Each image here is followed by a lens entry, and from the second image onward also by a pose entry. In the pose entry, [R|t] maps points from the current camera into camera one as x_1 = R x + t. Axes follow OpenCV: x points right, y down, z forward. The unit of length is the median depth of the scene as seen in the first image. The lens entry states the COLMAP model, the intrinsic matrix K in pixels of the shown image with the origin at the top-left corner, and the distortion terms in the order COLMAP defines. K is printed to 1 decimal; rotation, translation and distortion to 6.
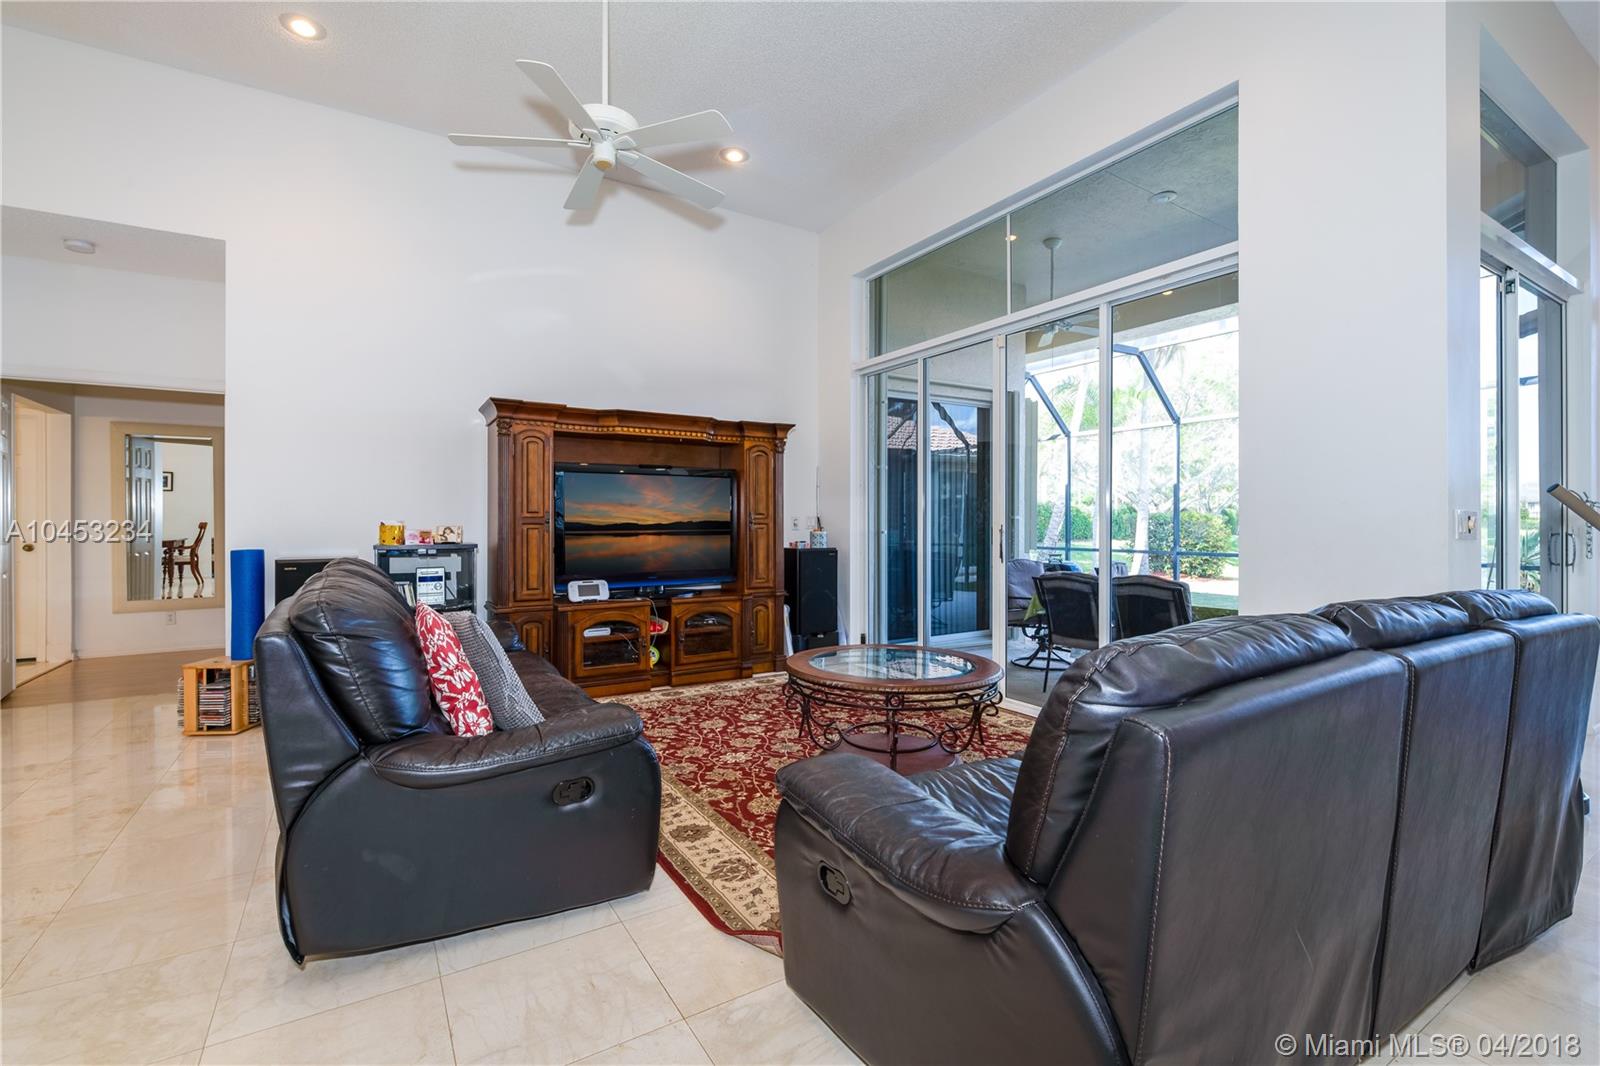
lens RADIAL K [[692.8, 0, 803.2], [0, 692.8, 523.0], [0, 0, 1]] dist [0.003573, -0.006068]
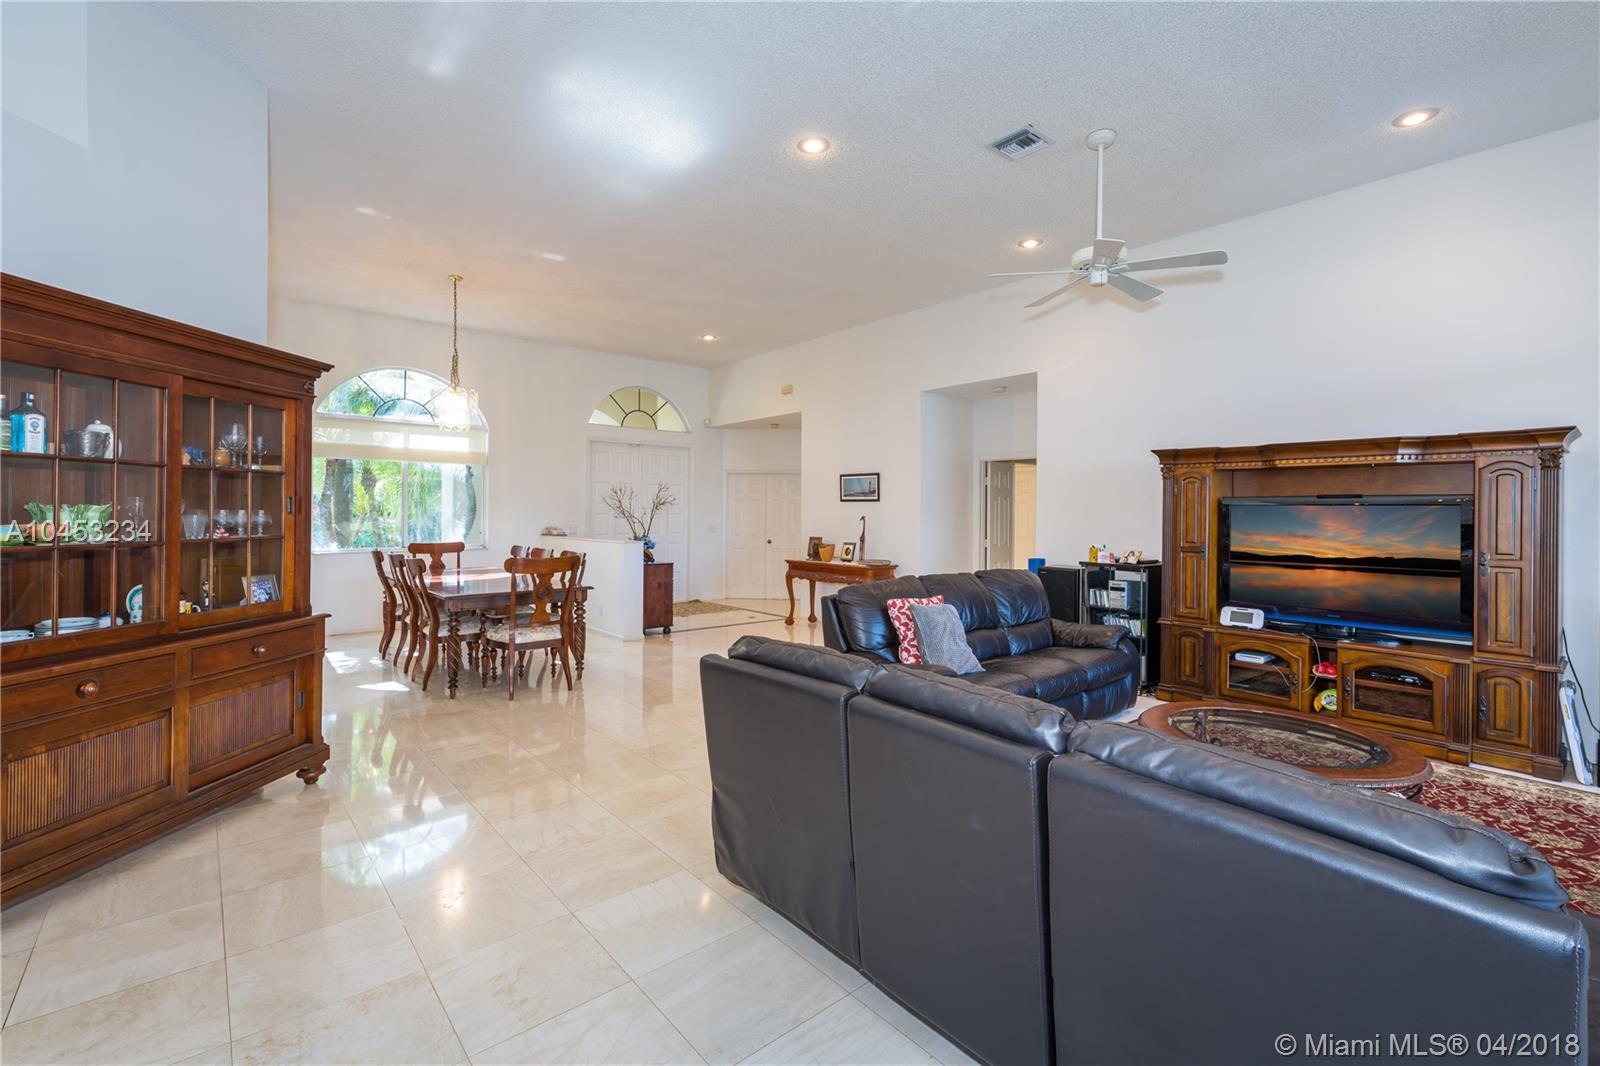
lens RADIAL K [[696.1, 0, 805.5], [0, 696.1, 511.4], [0, 0, 1]] dist [0.001171, -0.000058]
pose [[0.149209, 0.000837, -0.988805, 0.639122], [-0.011001, 0.999939, -0.000813, -0.055984], [0.988744, 0.010999, 0.149209, 0.174412]]
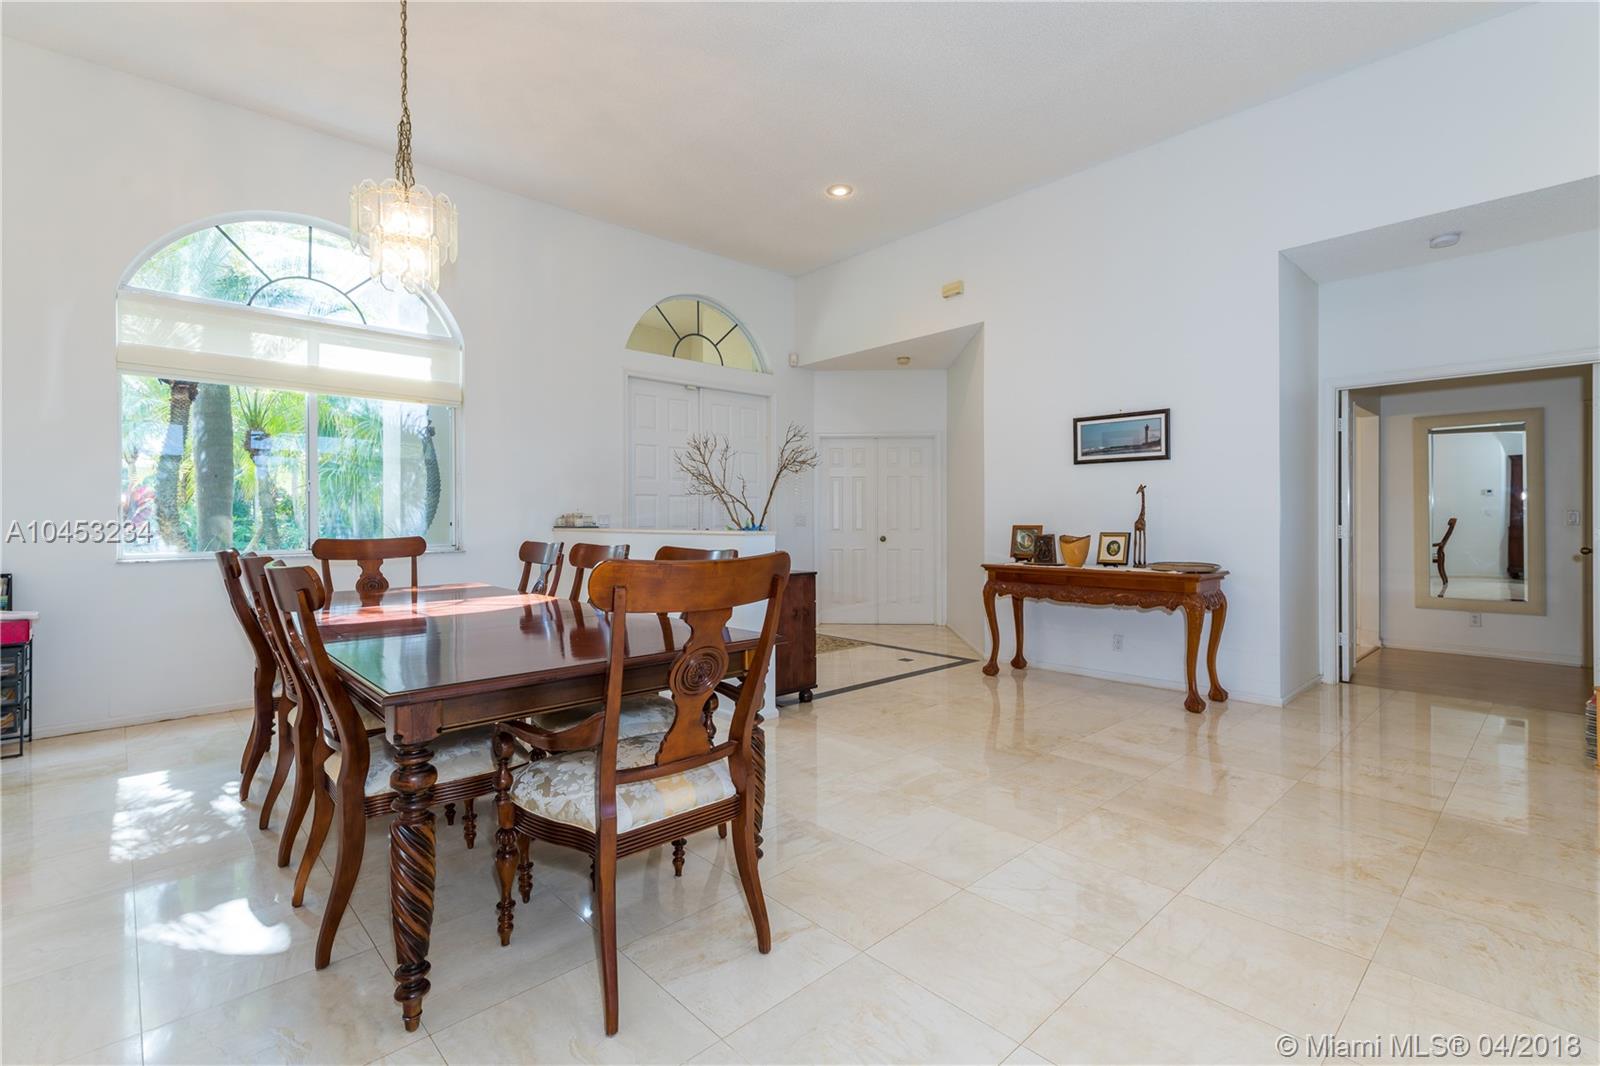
lens RADIAL K [[714.5, 0, 802.3], [0, 714.5, 518.5], [0, 0, 1]] dist [0.001013, -0.000046]
pose [[0.193659, -0.000405, -0.981069, -0.183557], [-0.001489, 0.999999, -0.000707, 0.003509], [0.981068, 0.001597, 0.193658, -0.101156]]
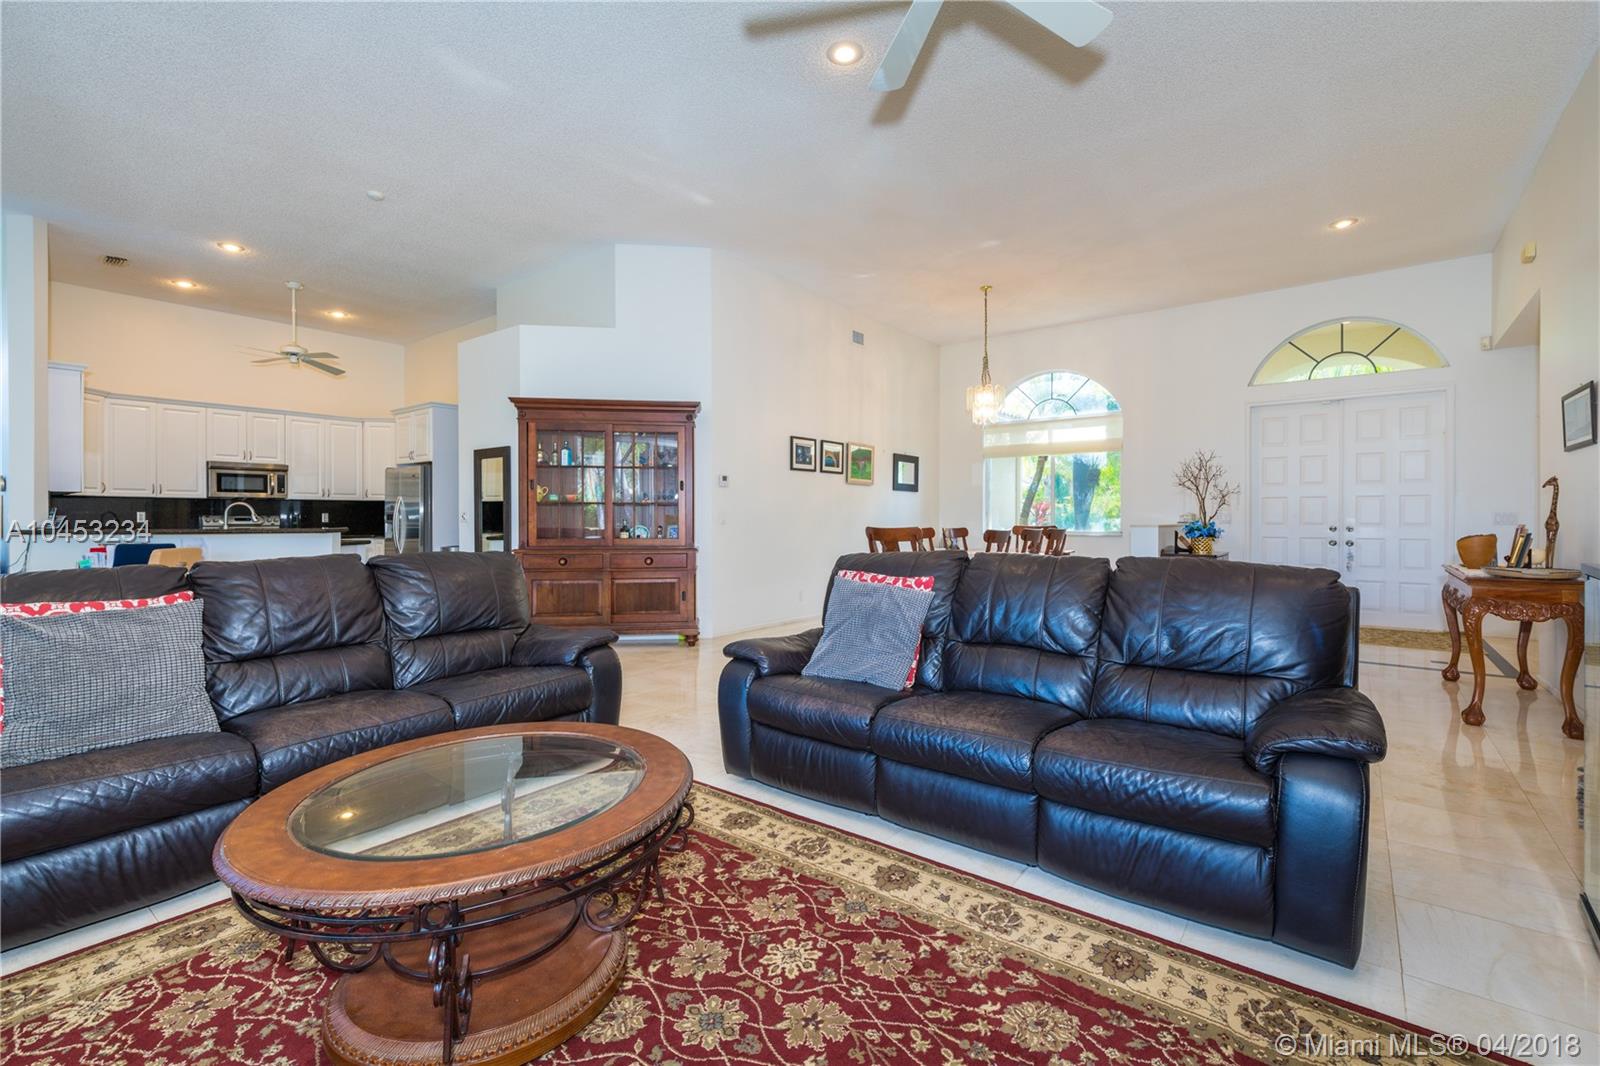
lens RADIAL K [[696.1, 0, 805.5], [0, 696.1, 511.4], [0, 0, 1]] dist [0.001171, -0.000058]
pose [[-0.937440, -0.001642, -0.348143, 0.055756], [0.000040, 0.999988, -0.004824, -0.001544], [0.348147, -0.004536, -0.937429, 1.060028]]
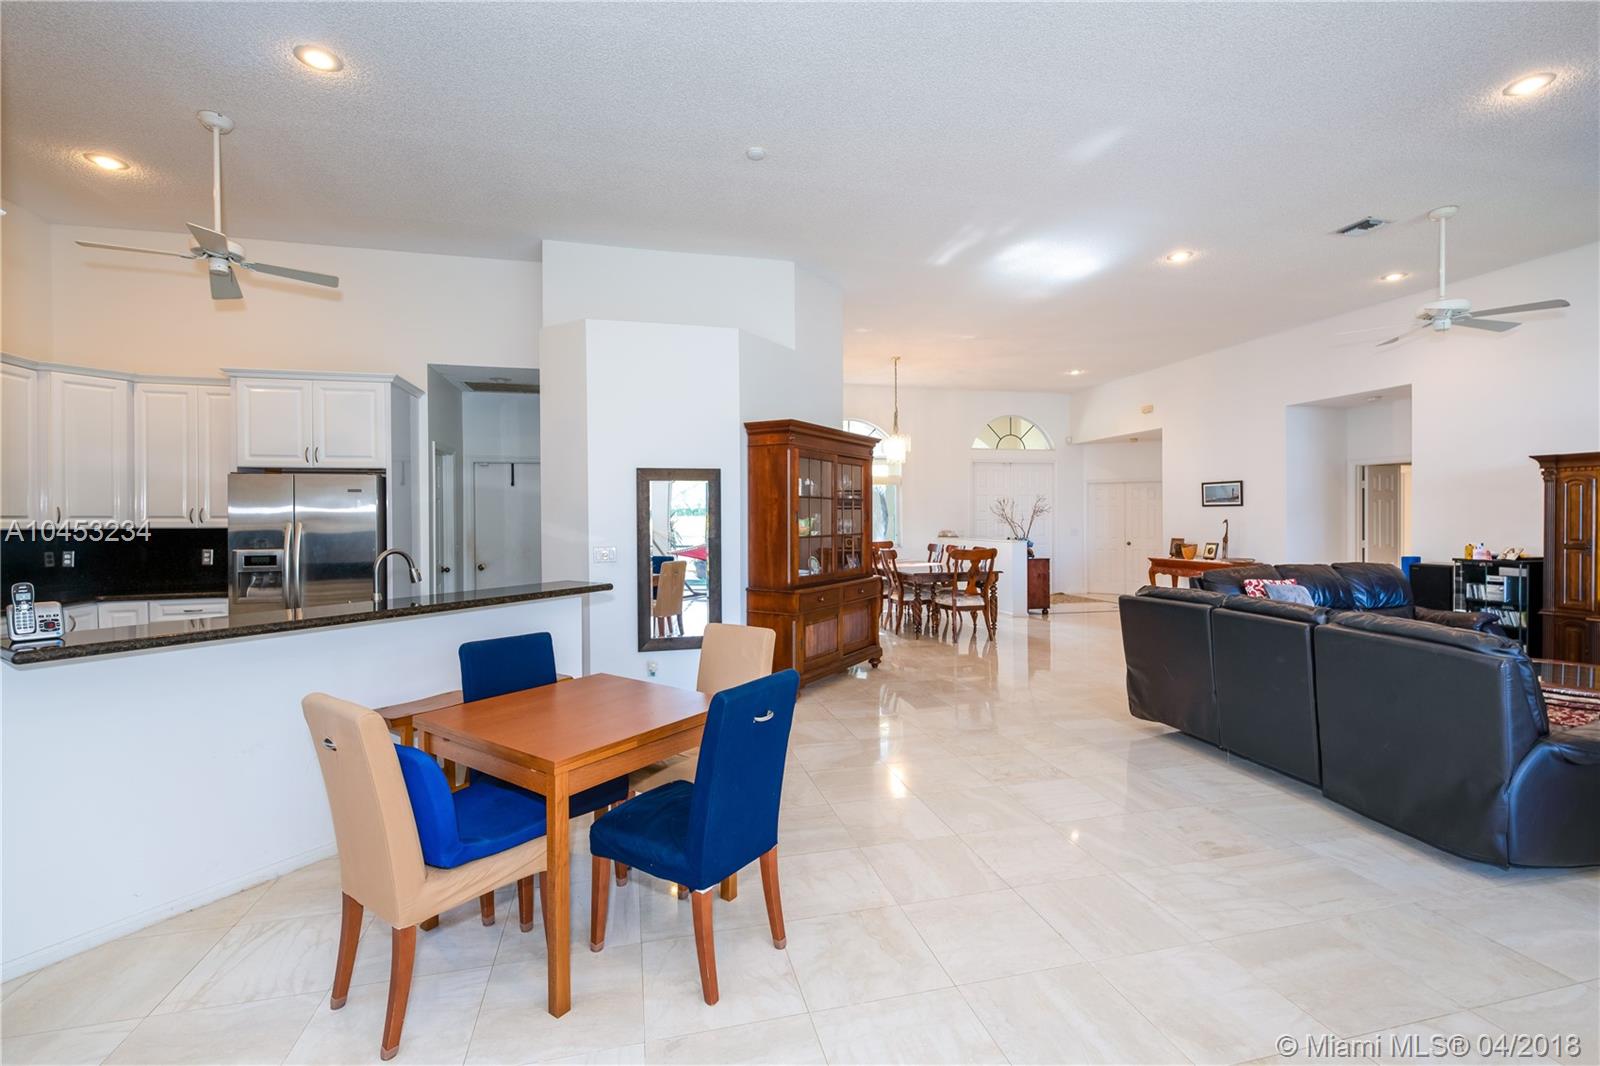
lens RADIAL K [[692.8, 0, 803.2], [0, 692.8, 523.0], [0, 0, 1]] dist [0.003573, -0.006068]
pose [[-0.314278, 0.009142, -0.949287, 1.184112], [0.002390, 0.999958, 0.008839, -0.057104], [0.949328, 0.000509, -0.314287, 0.056423]]
